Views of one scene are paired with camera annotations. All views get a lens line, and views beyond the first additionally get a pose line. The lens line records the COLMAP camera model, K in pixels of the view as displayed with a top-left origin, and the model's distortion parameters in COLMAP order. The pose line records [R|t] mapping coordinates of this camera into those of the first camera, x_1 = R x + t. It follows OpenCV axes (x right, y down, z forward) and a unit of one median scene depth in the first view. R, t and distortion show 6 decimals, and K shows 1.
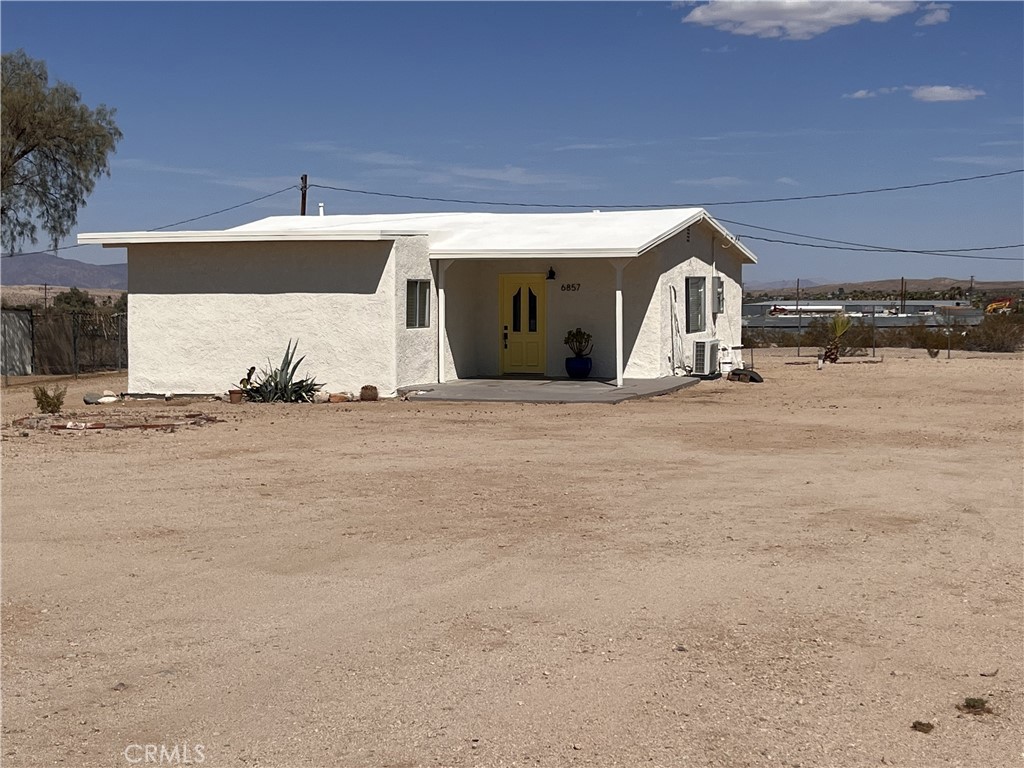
lens RADIAL K [[1637.3, 0, 479.7], [0, 1637.3, 385.1], [0, 0, 1]] dist [0.191074, -0.818394]
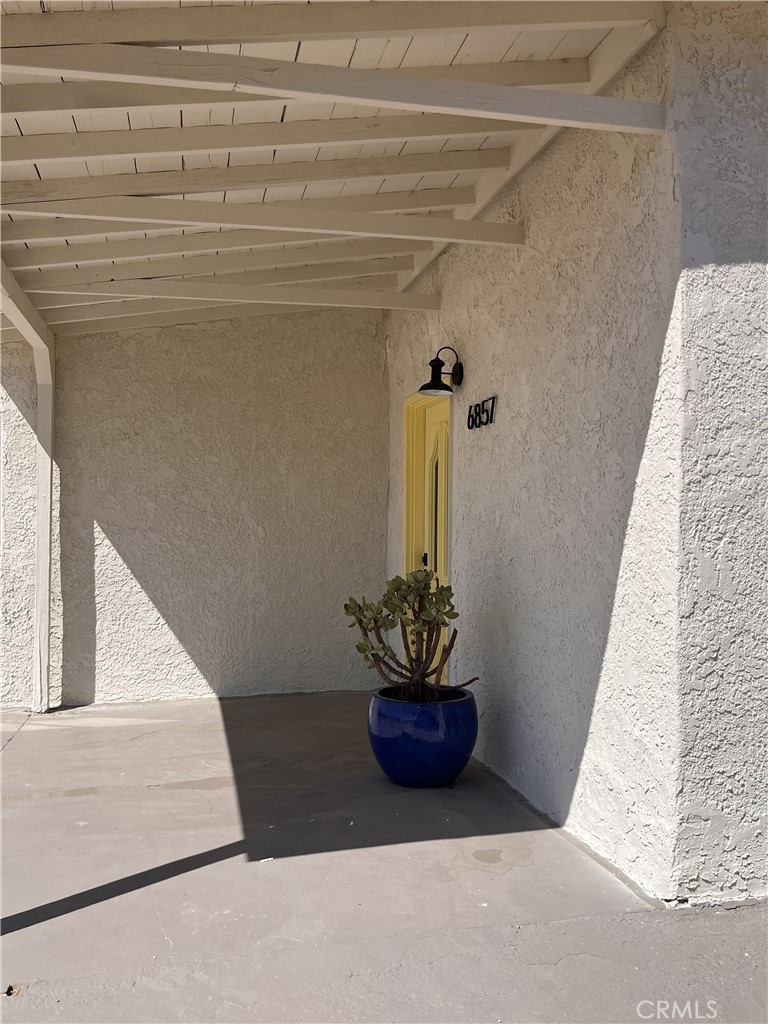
lens RADIAL K [[894.8, 0, 384.0], [0, 894.8, 512.0], [0, 0, 1]] dist [-0.001585, -0.000964]
pose [[0.542276, -0.006051, -0.840179, 0.165121], [-0.055807, 0.997506, -0.043203, -0.036905], [0.838345, 0.070315, 0.540586, 0.911295]]
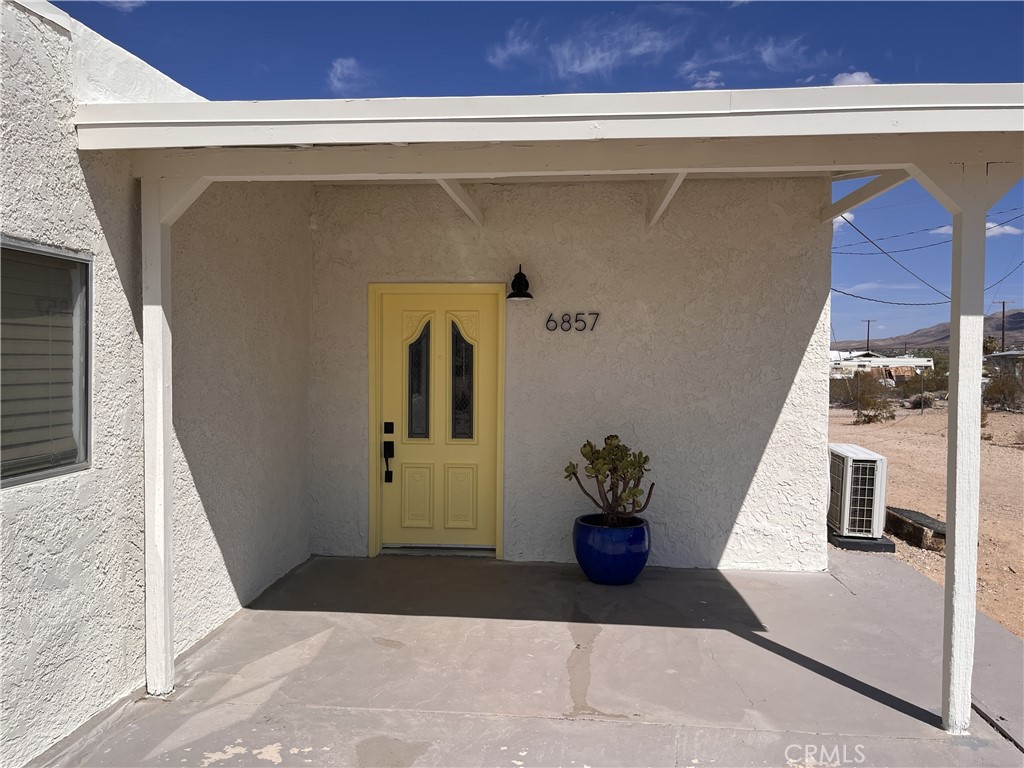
lens RADIAL K [[789.1, 0, 512.0], [0, 789.1, 384.0], [0, 0, 1]] dist [0.011957, 0.001966]
pose [[0.969407, 0.000884, 0.245457, -0.001168], [0.005056, 0.999709, -0.023570, -0.041428], [-0.245406, 0.024090, 0.969121, 0.832482]]
